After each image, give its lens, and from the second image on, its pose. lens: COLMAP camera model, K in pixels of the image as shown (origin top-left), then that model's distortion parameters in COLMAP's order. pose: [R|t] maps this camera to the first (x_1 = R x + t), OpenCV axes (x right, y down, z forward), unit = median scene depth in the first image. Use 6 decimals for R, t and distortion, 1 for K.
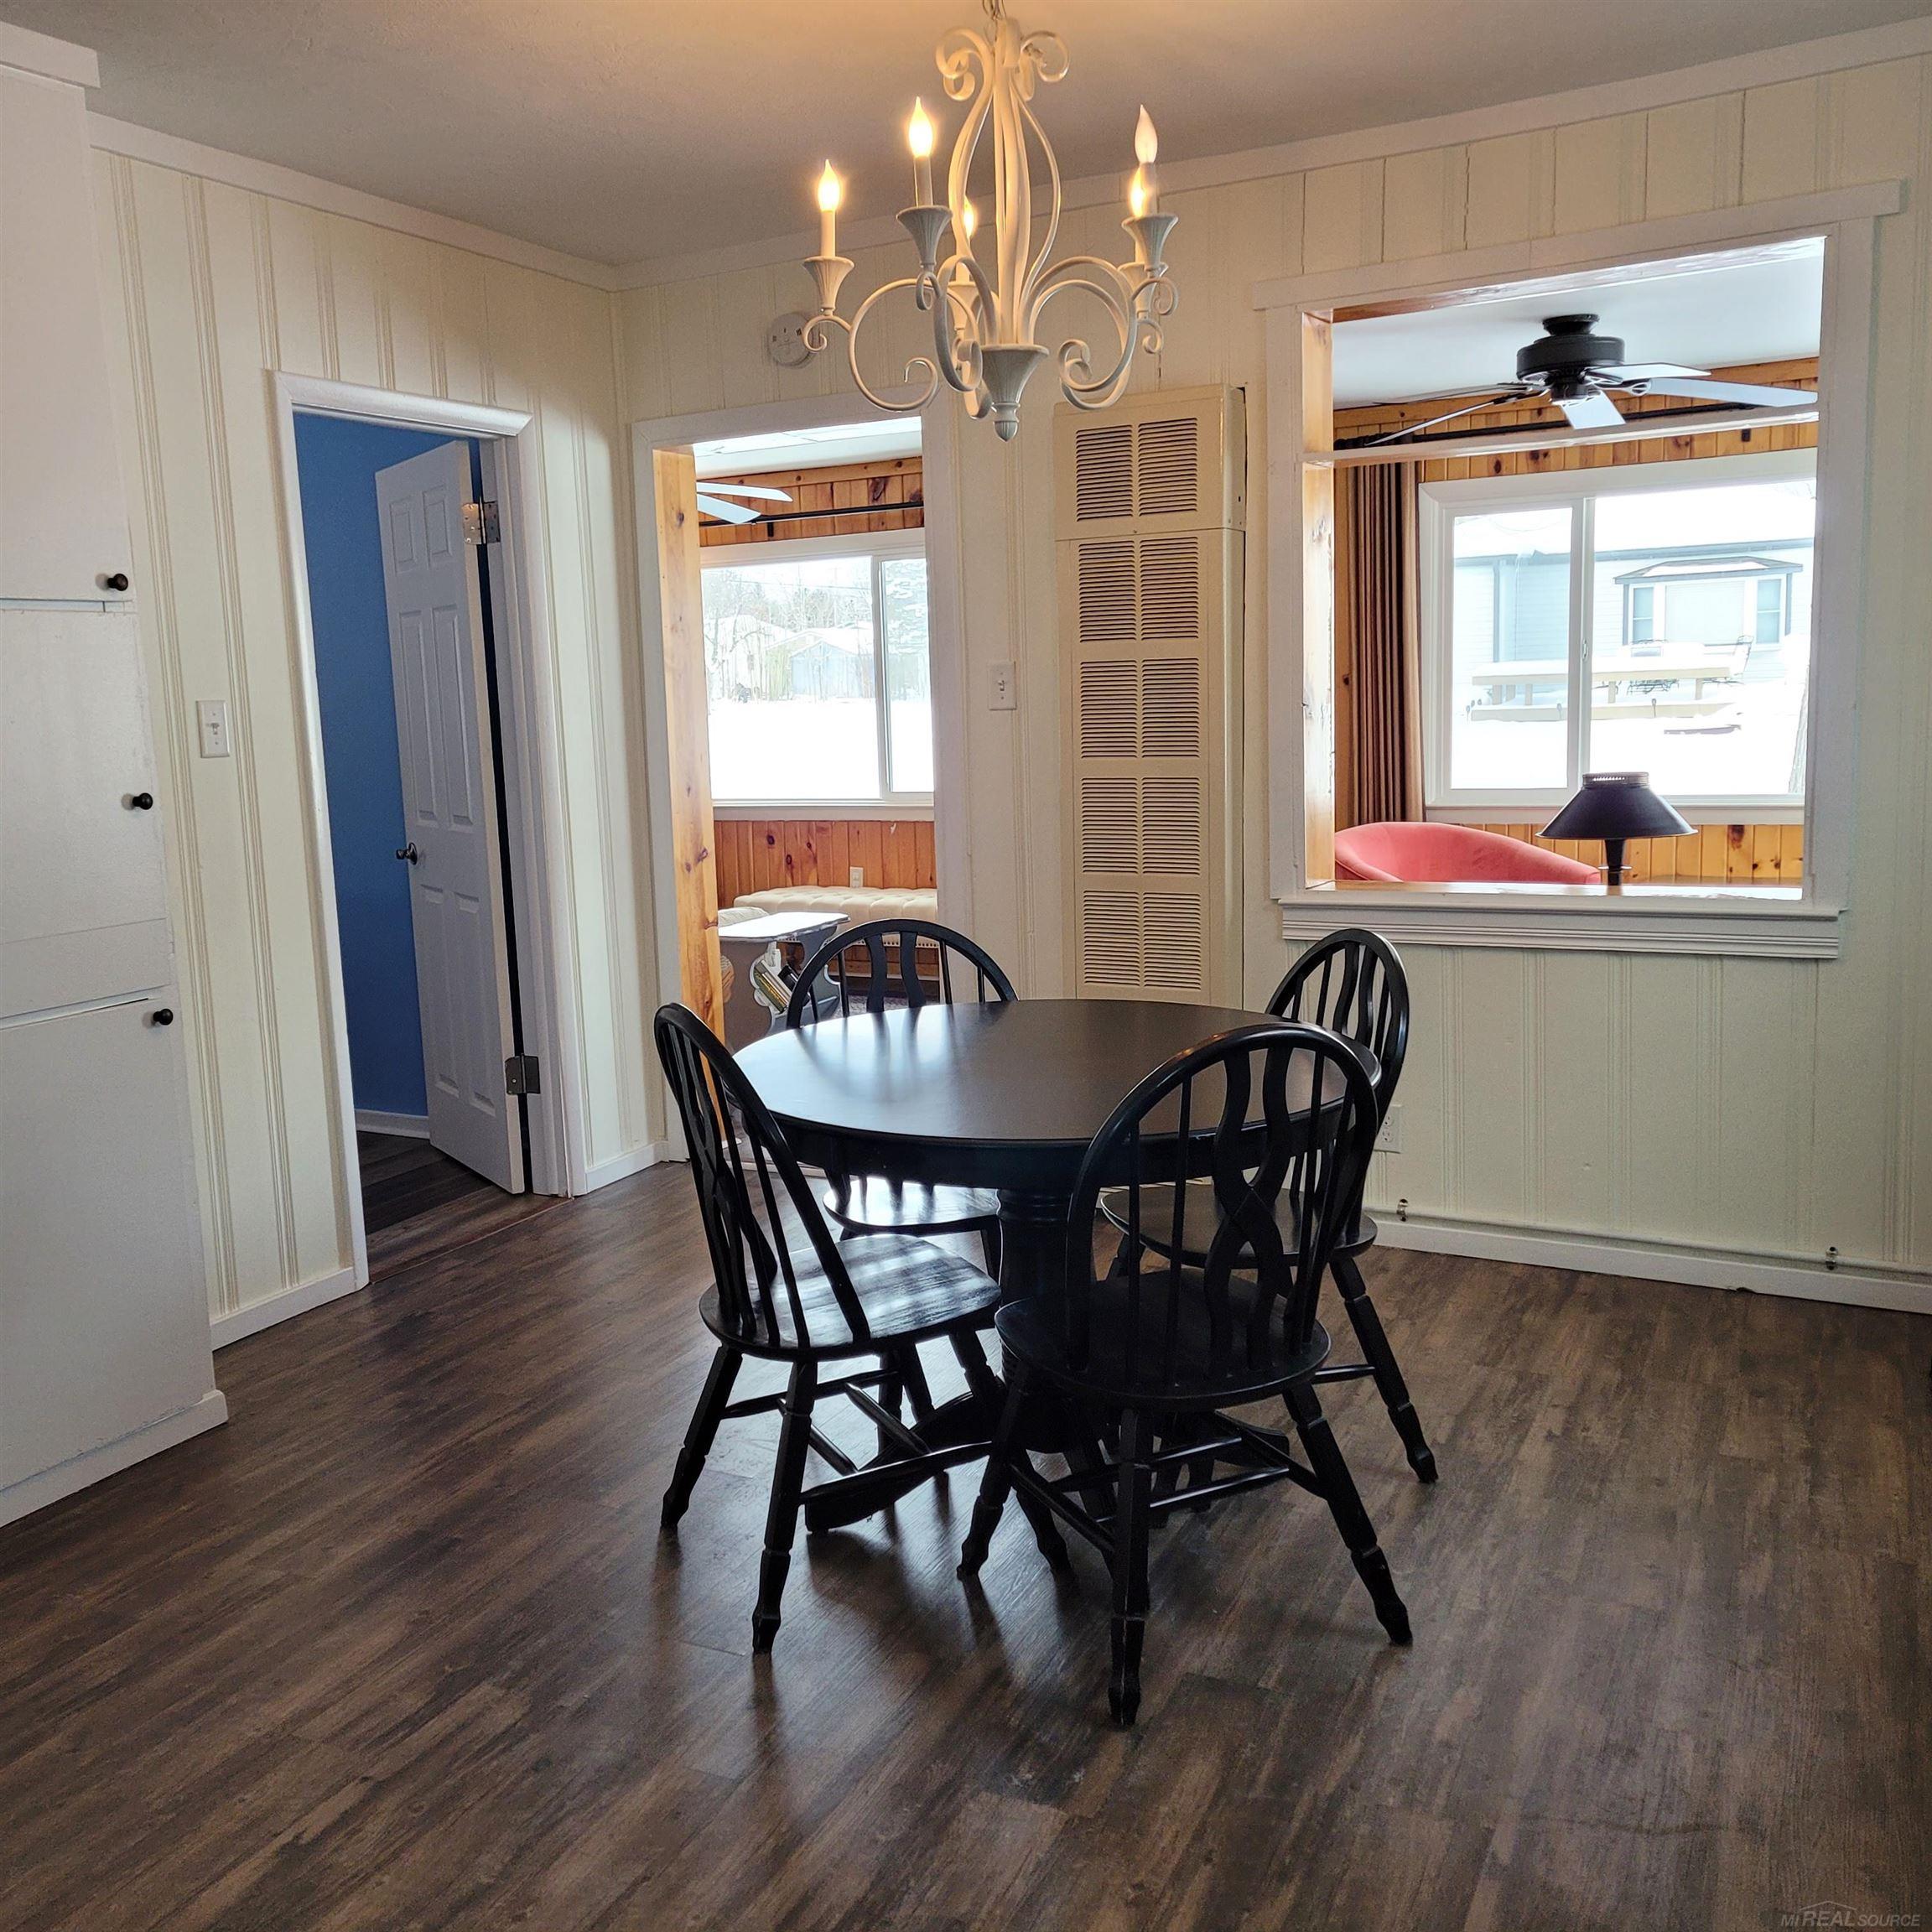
lens RADIAL K [[1881.6, 0, 966.0], [0, 1881.6, 966.0], [0, 0, 1]] dist [0.070644, -0.045878]
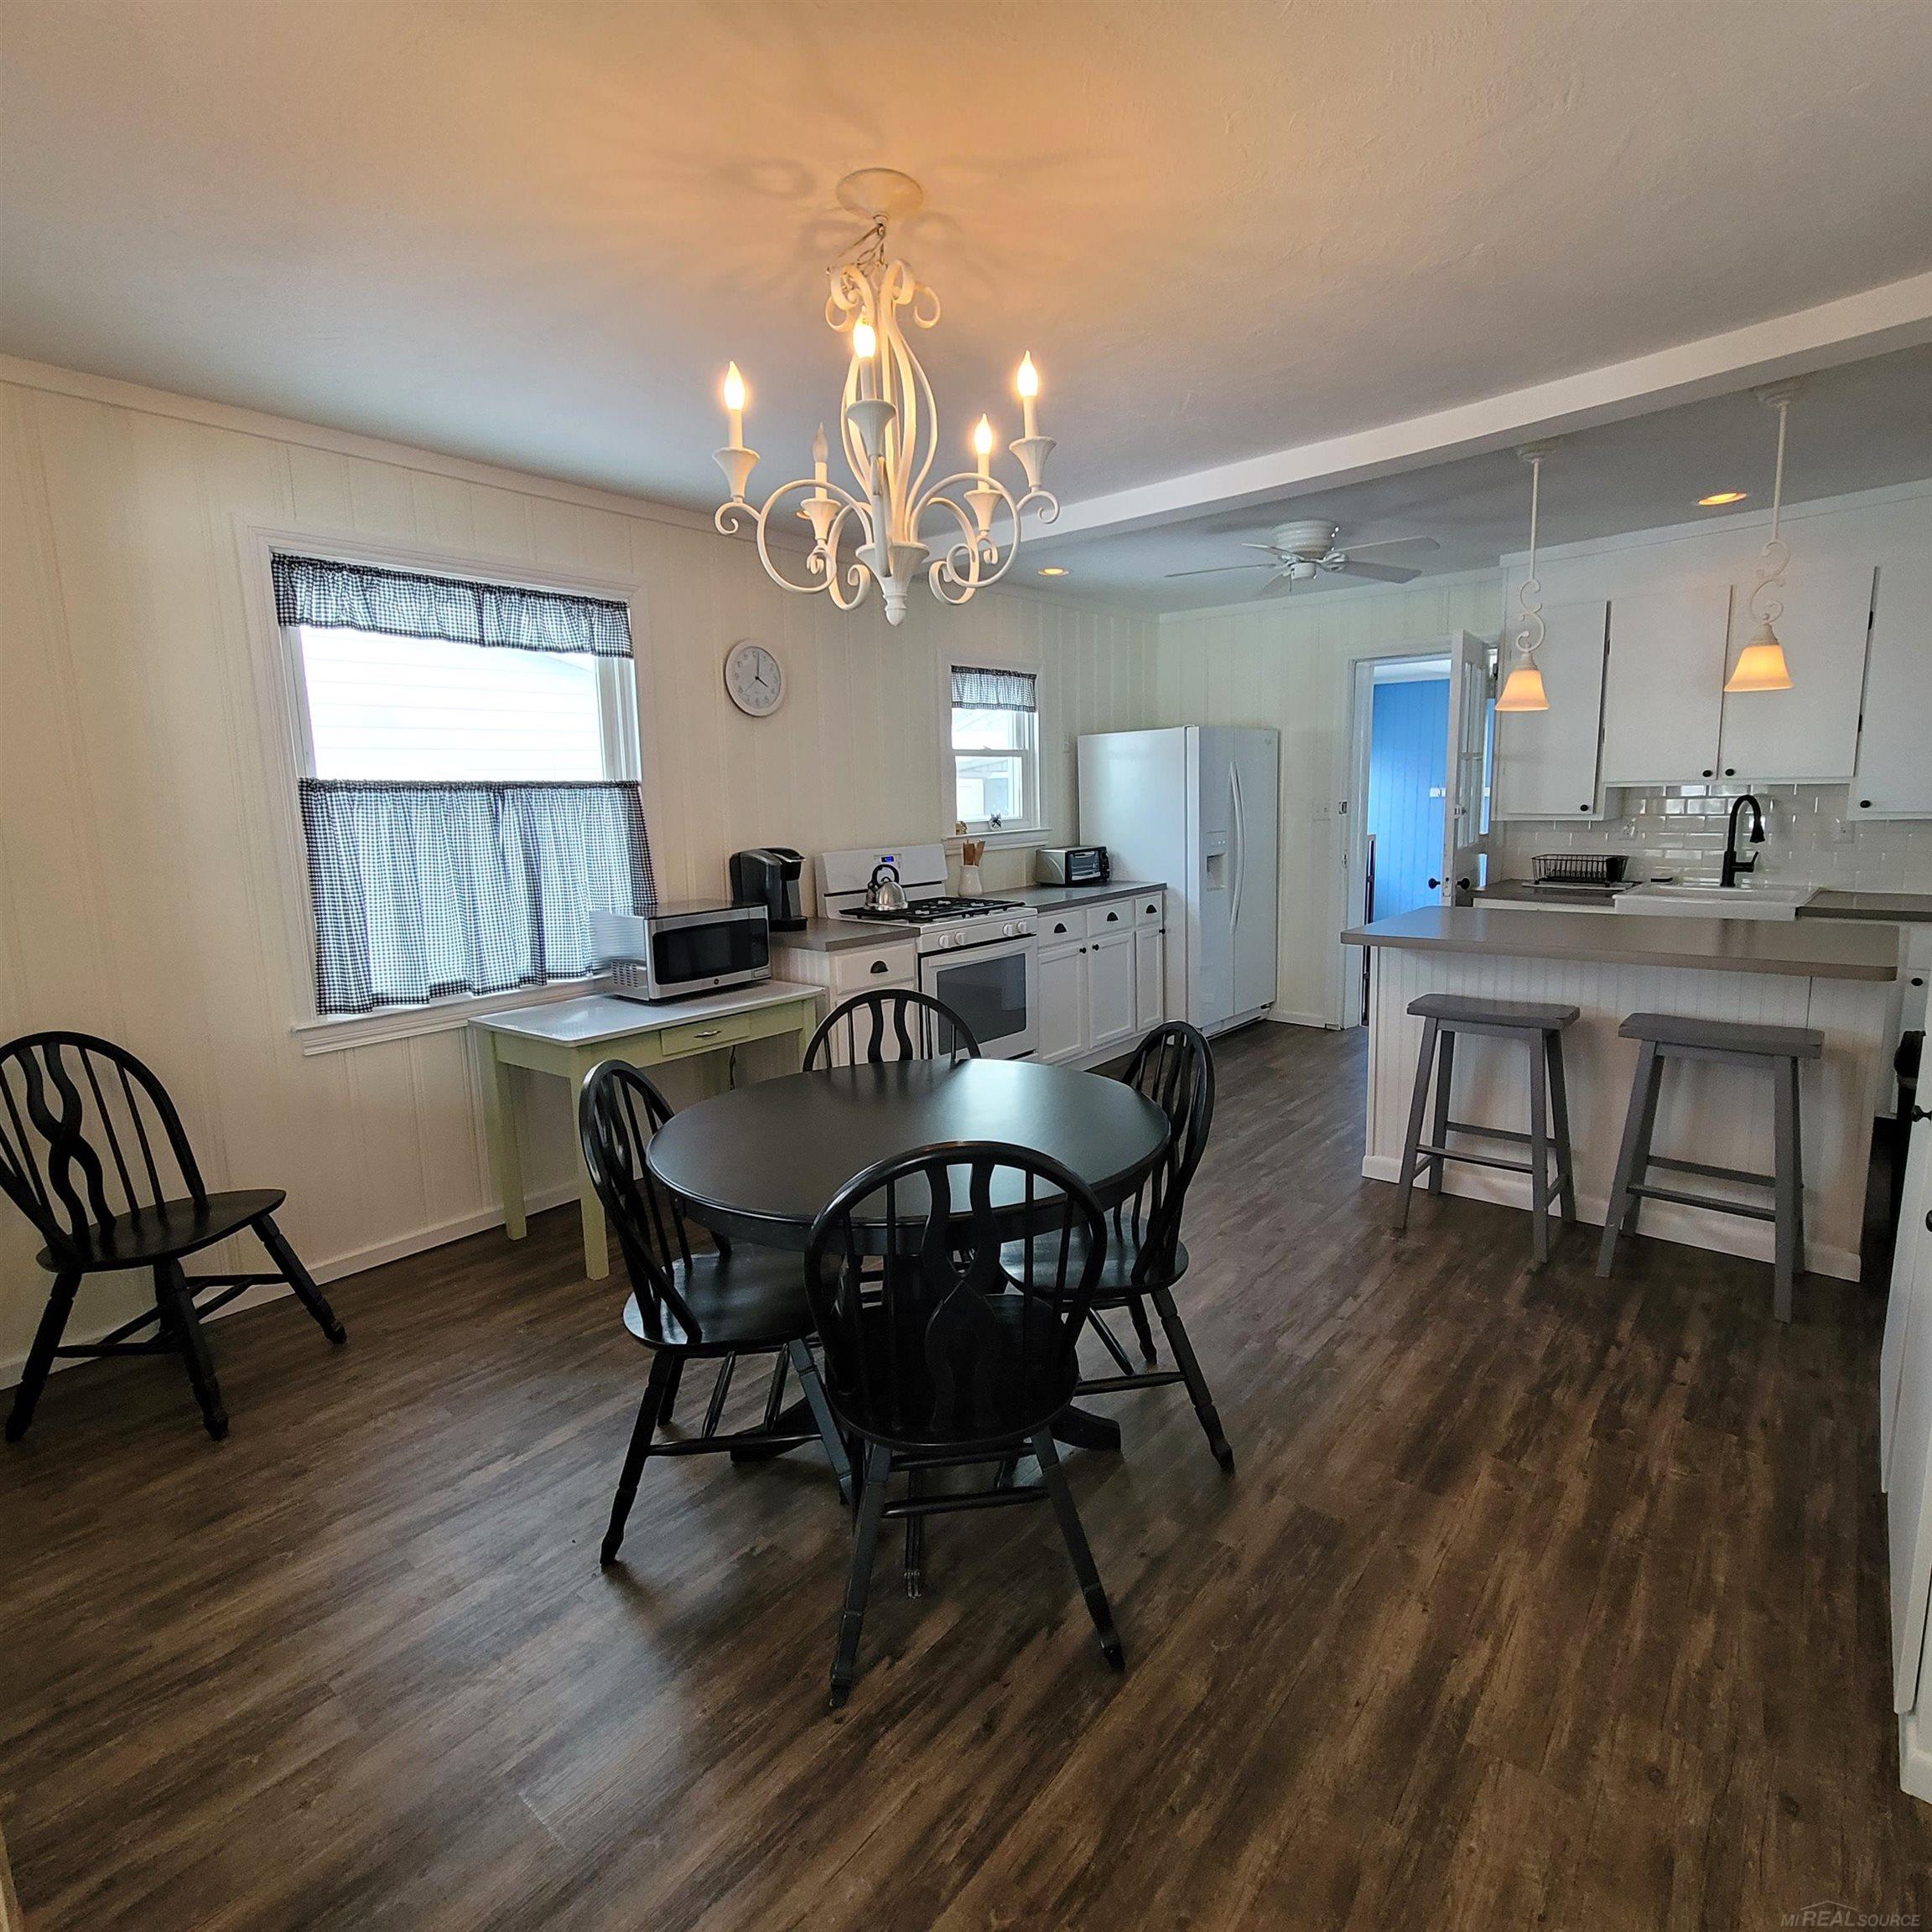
lens RADIAL K [[1043.2, 0, 976.2], [0, 1043.2, 954.8], [0, 0, 1]] dist [0.001108, 0.000937]
pose [[-0.966776, 0.026778, 0.254218, -0.127971], [0.102615, 0.951506, 0.290012, -0.180600], [-0.234124, 0.306463, -0.922641, 1.122670]]
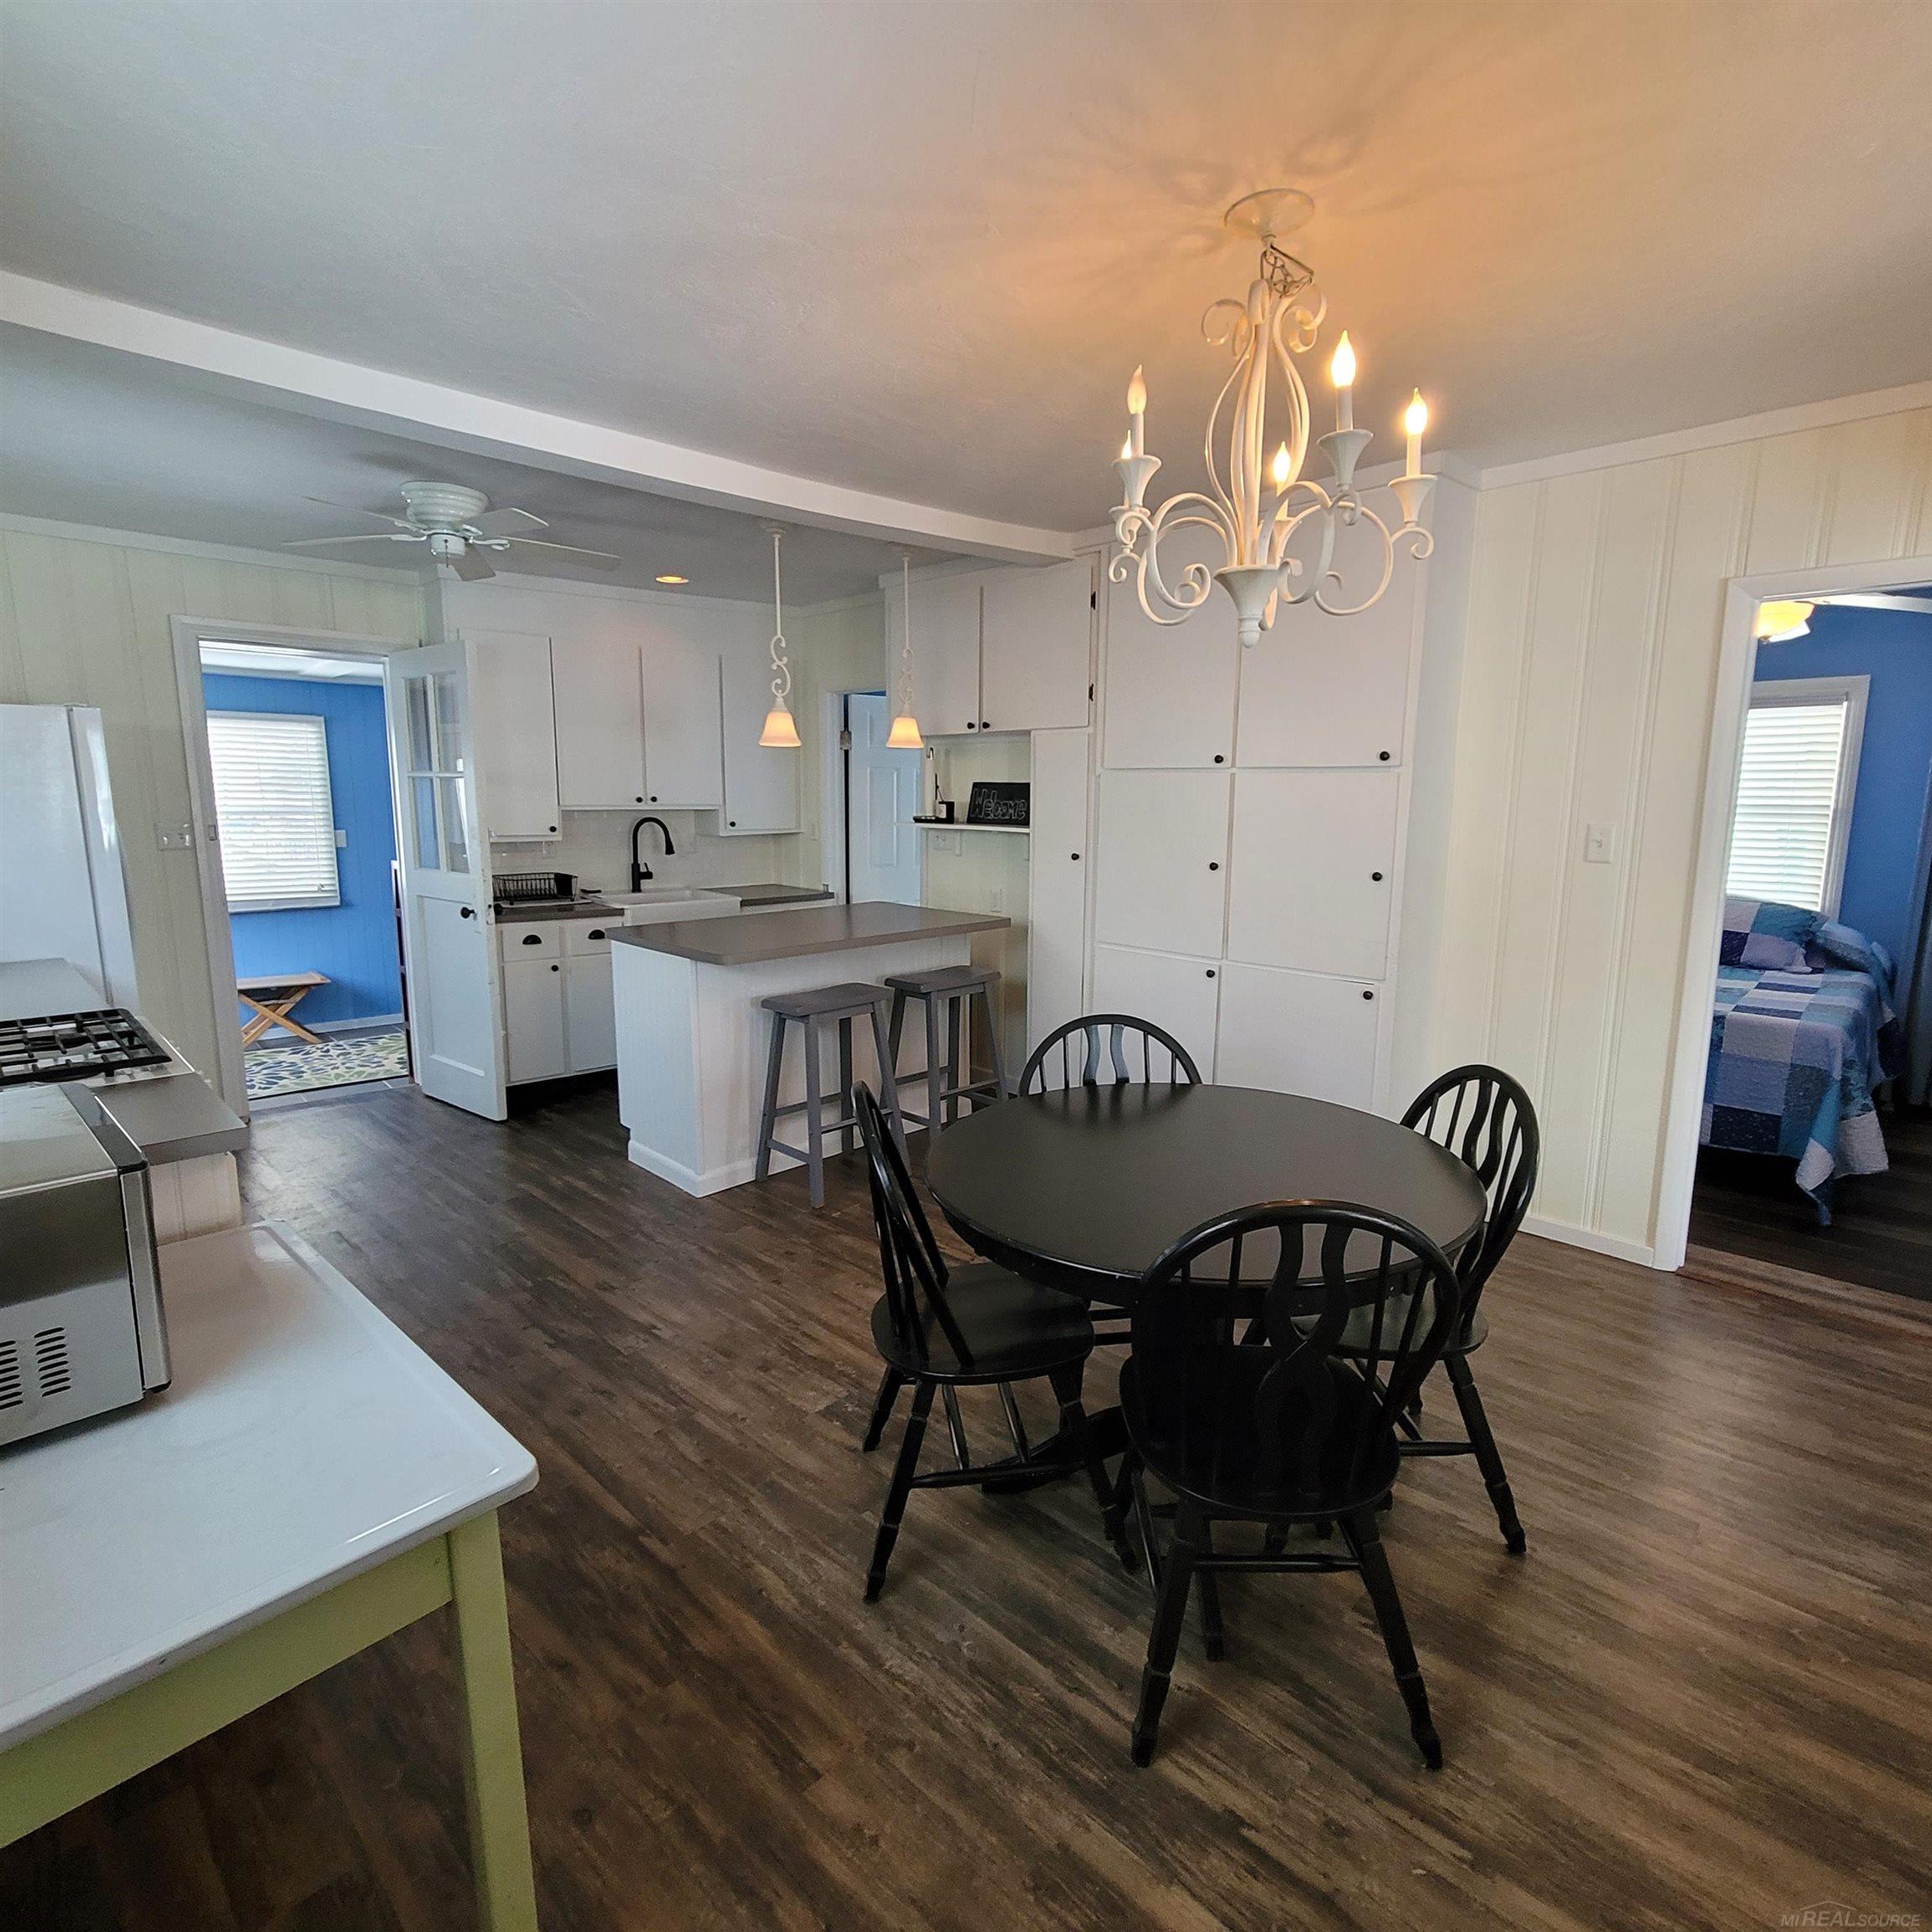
lens RADIAL K [[1052.5, 0, 970.0], [0, 1052.5, 961.9], [0, 0, 1]] dist [0.002055, 0.000469]
pose [[-0.317434, 0.189466, -0.929160, 0.486421], [-0.137995, 0.960177, 0.242935, -0.151613], [0.938186, 0.205335, -0.278647, 0.719178]]
